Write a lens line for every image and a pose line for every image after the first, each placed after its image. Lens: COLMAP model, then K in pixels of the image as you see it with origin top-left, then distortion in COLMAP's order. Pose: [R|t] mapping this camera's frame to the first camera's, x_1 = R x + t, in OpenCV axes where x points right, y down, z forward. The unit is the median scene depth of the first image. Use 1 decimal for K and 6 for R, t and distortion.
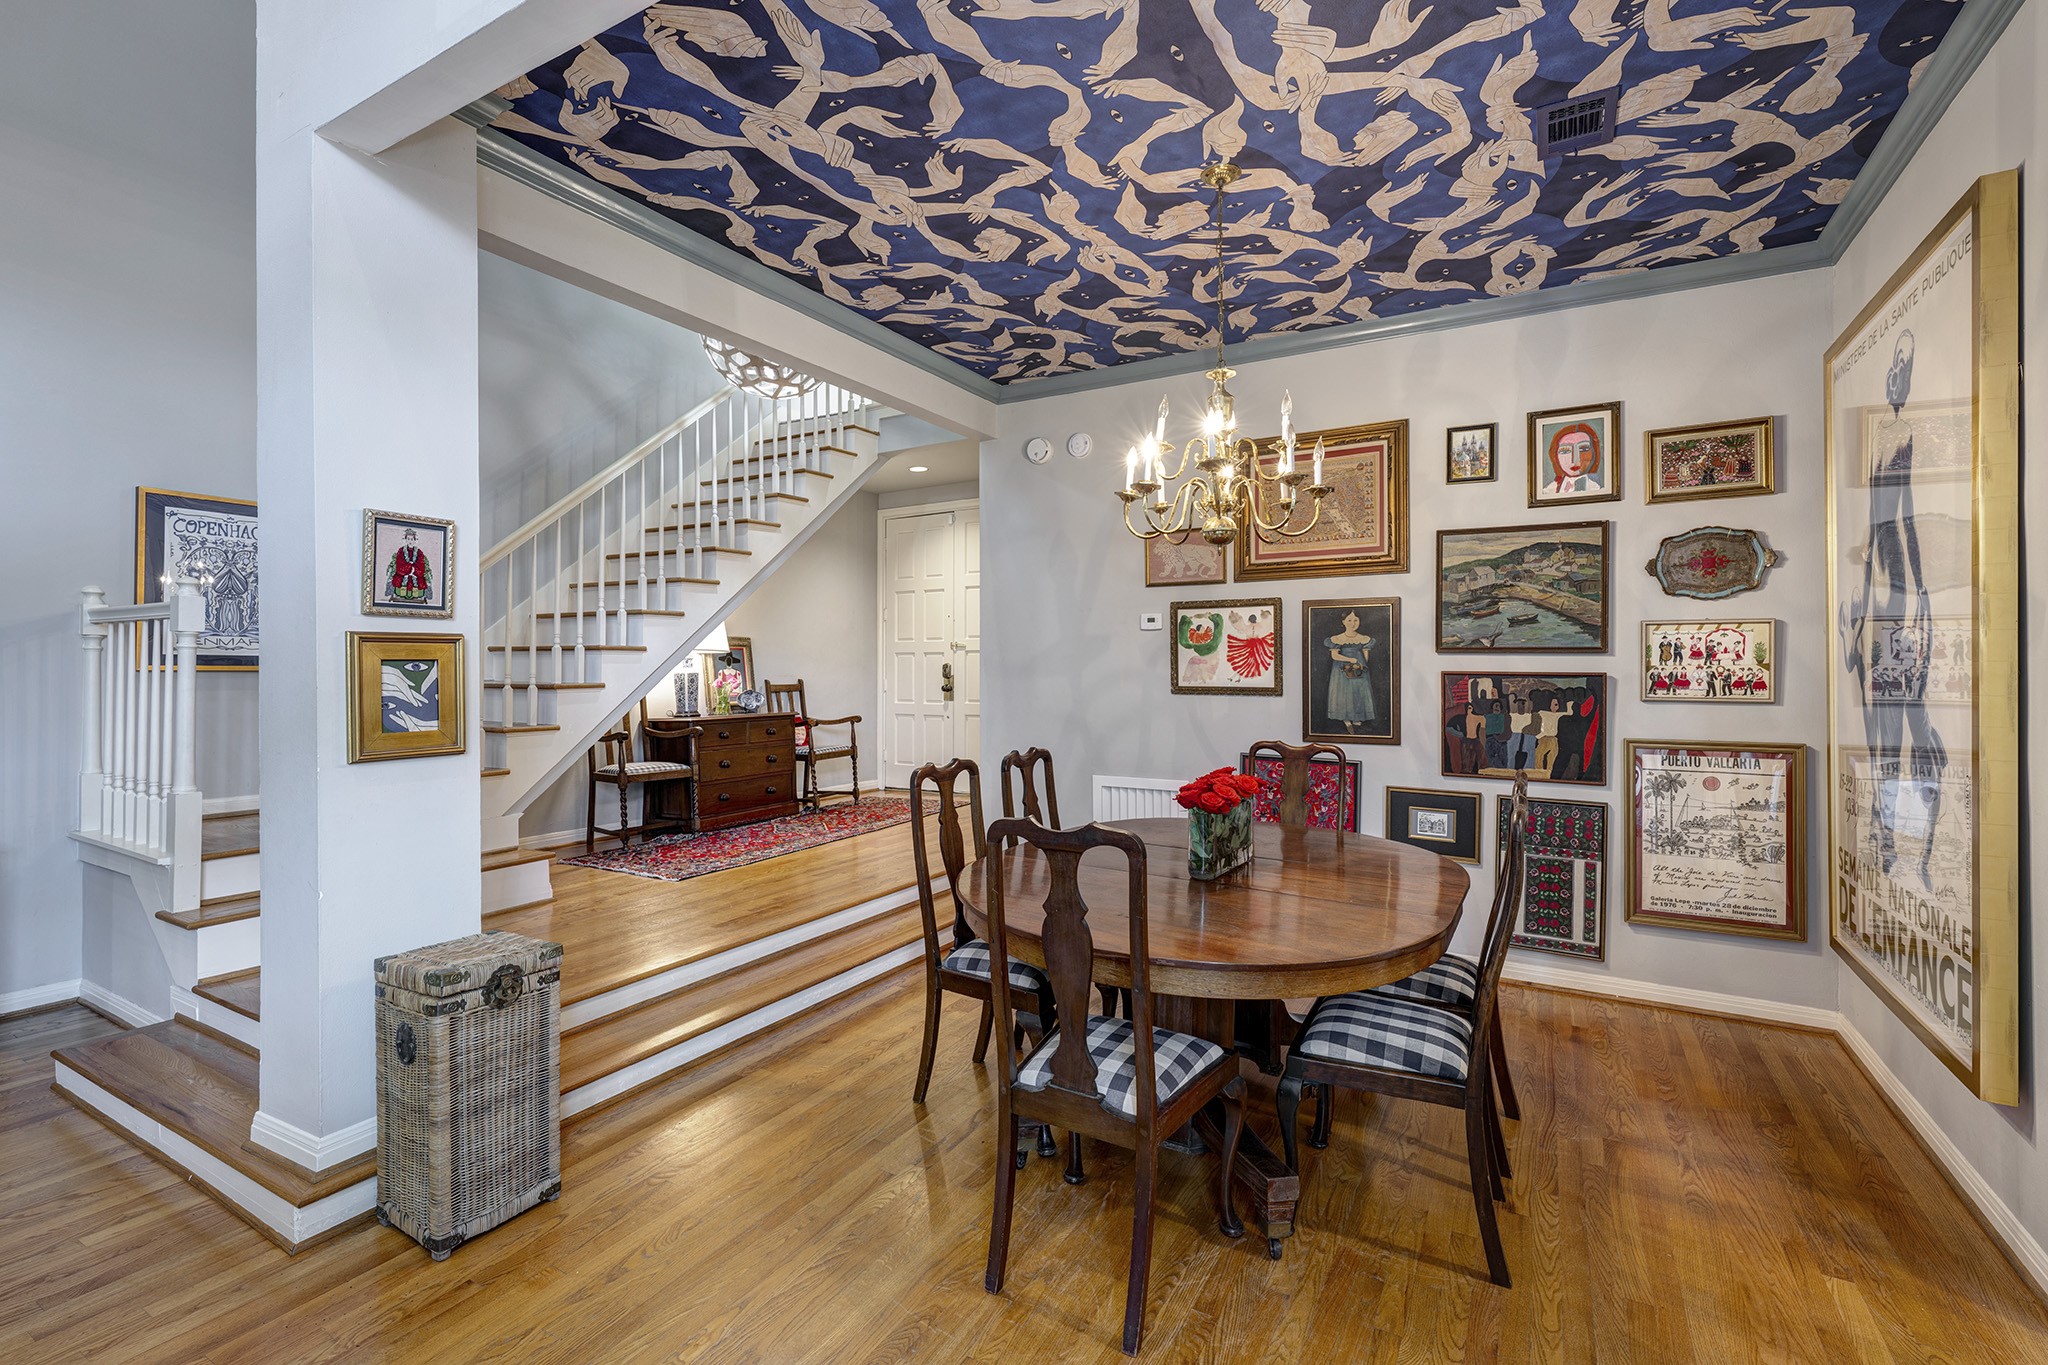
lens RADIAL K [[909.6, 0, 1032.6], [0, 909.6, 665.1], [0, 0, 1]] dist [-0.000724, -0.000478]
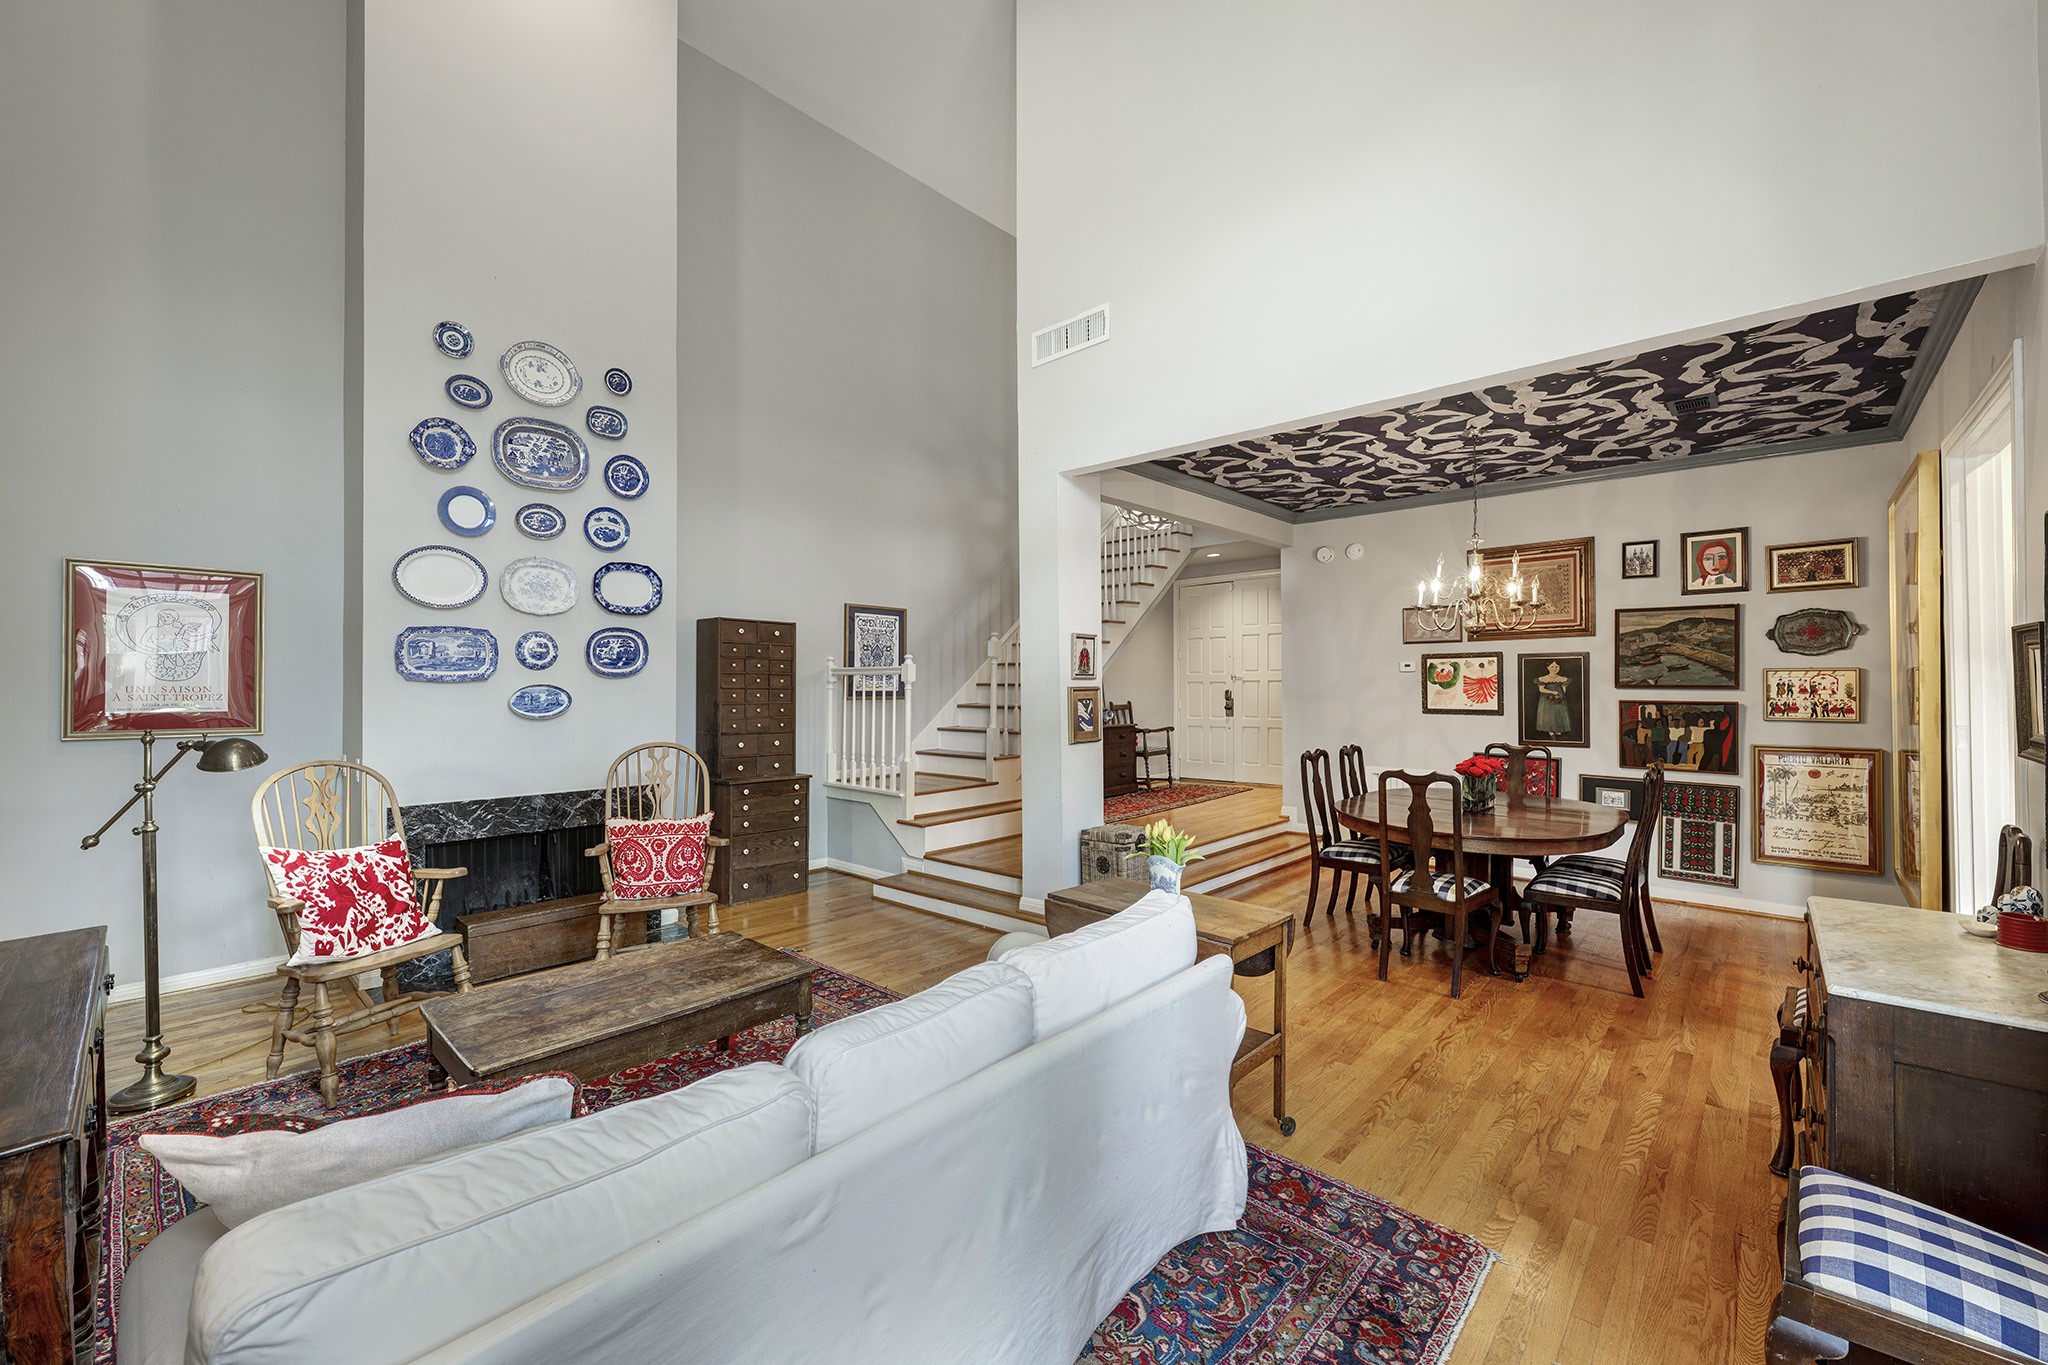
lens RADIAL K [[820.9, 0, 1022.5], [0, 820.9, 680.6], [0, 0, 1]] dist [-0.003545, 0.000380]
pose [[0.973627, -0.004540, -0.228101, -0.241481], [0.004089, 0.999989, -0.002450, -0.029967], [0.228110, 0.001452, 0.973634, -0.644507]]
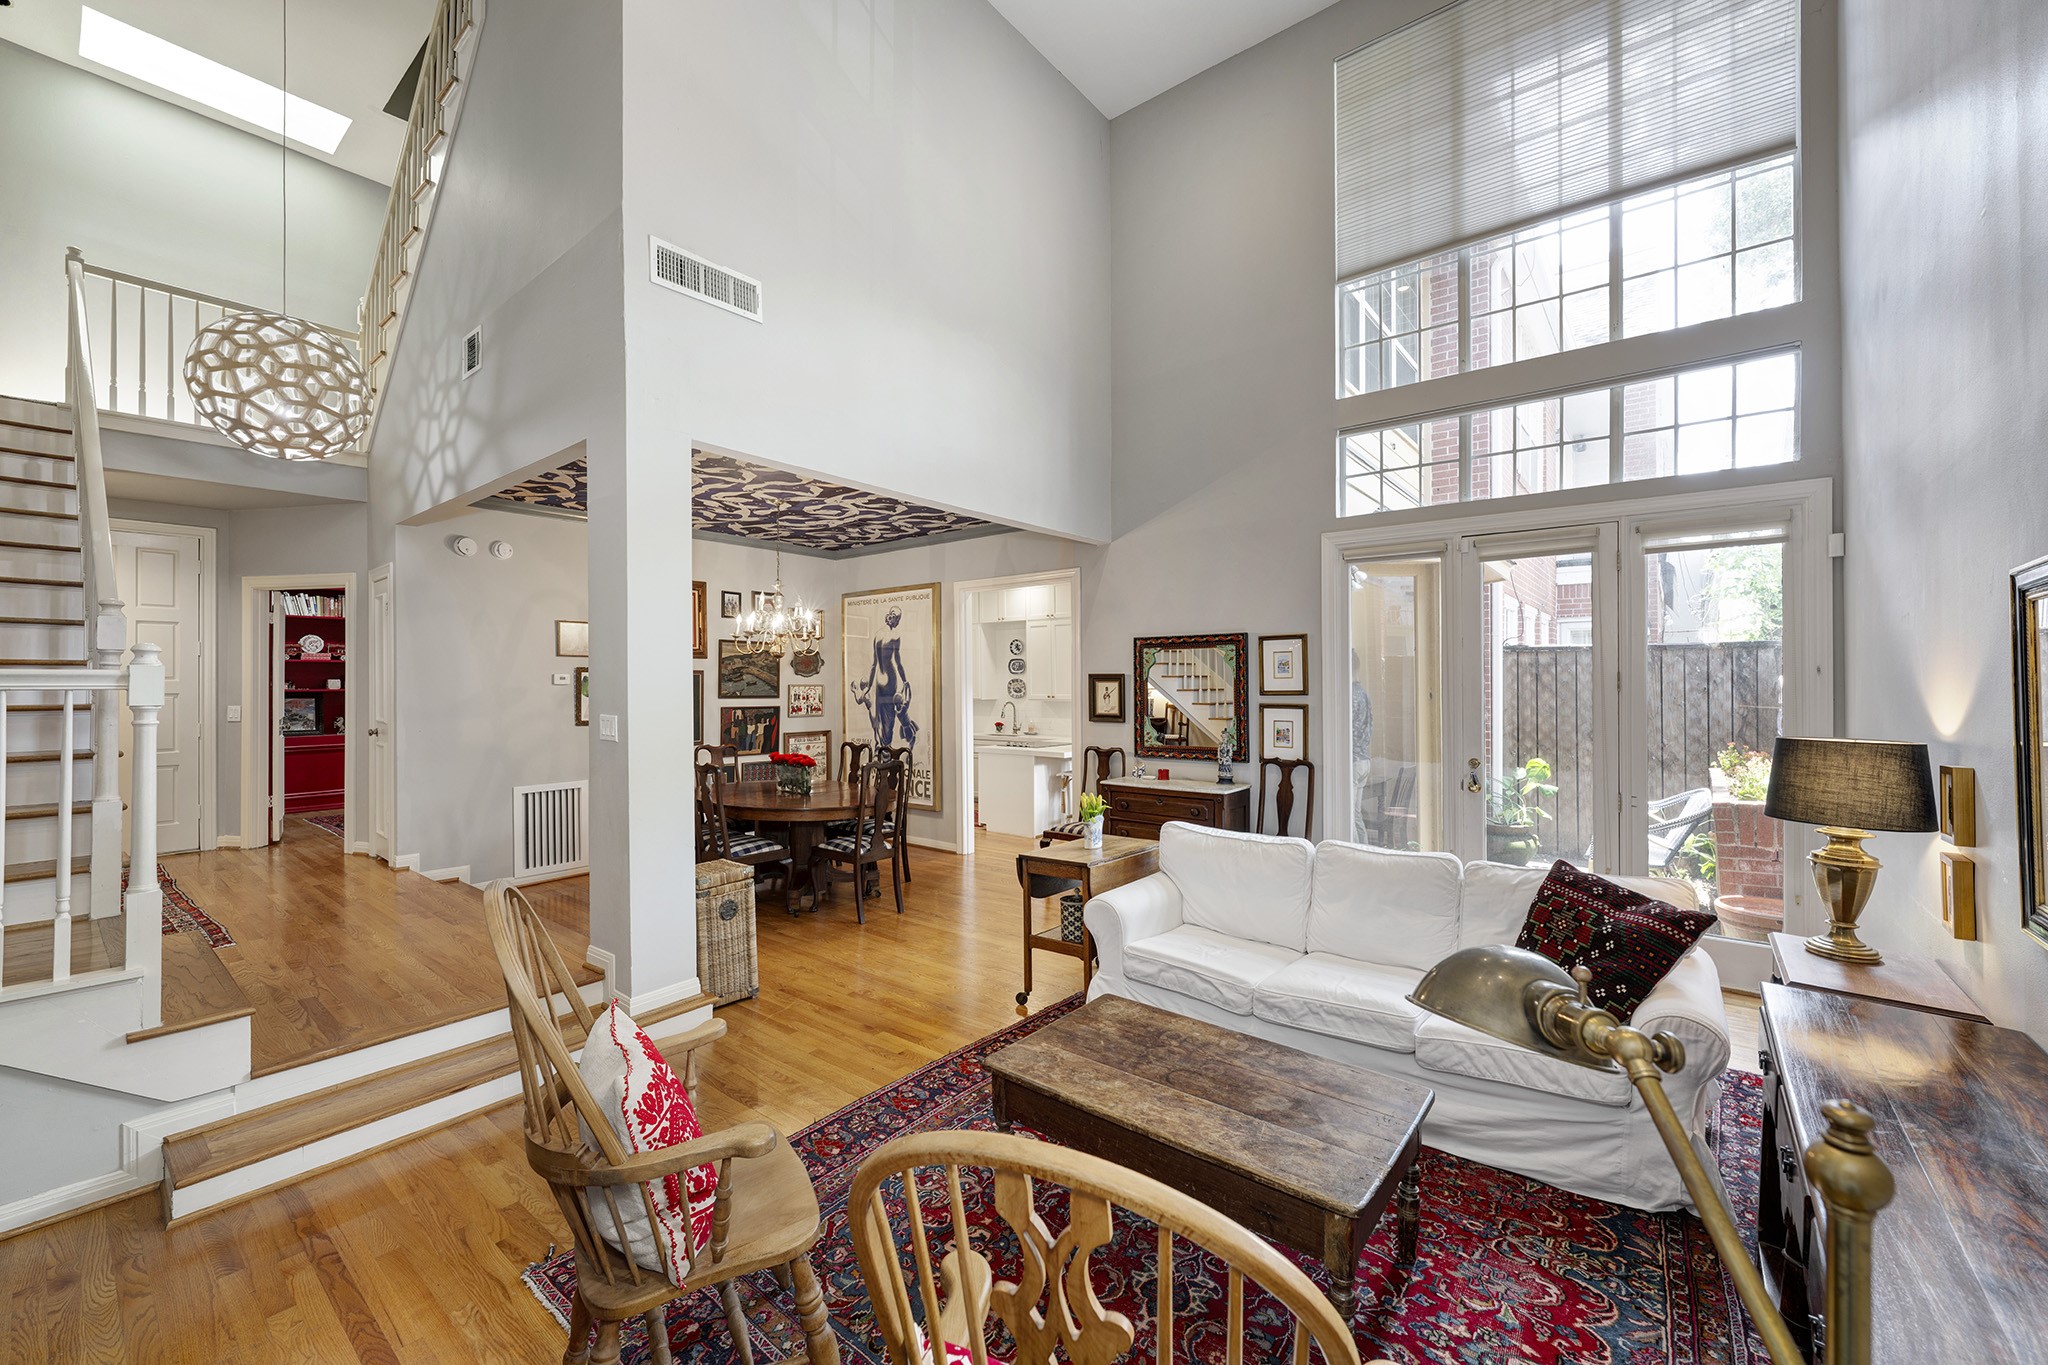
lens RADIAL K [[820.9, 0, 995.7], [0, 820.9, 682.3], [0, 0, 1]] dist [-0.003545, 0.000380]
pose [[0.176675, -0.000159, 0.984269, -1.411872], [0.002936, 0.999996, -0.000365, -0.052123], [-0.984265, 0.002954, 0.176675, 0.052249]]
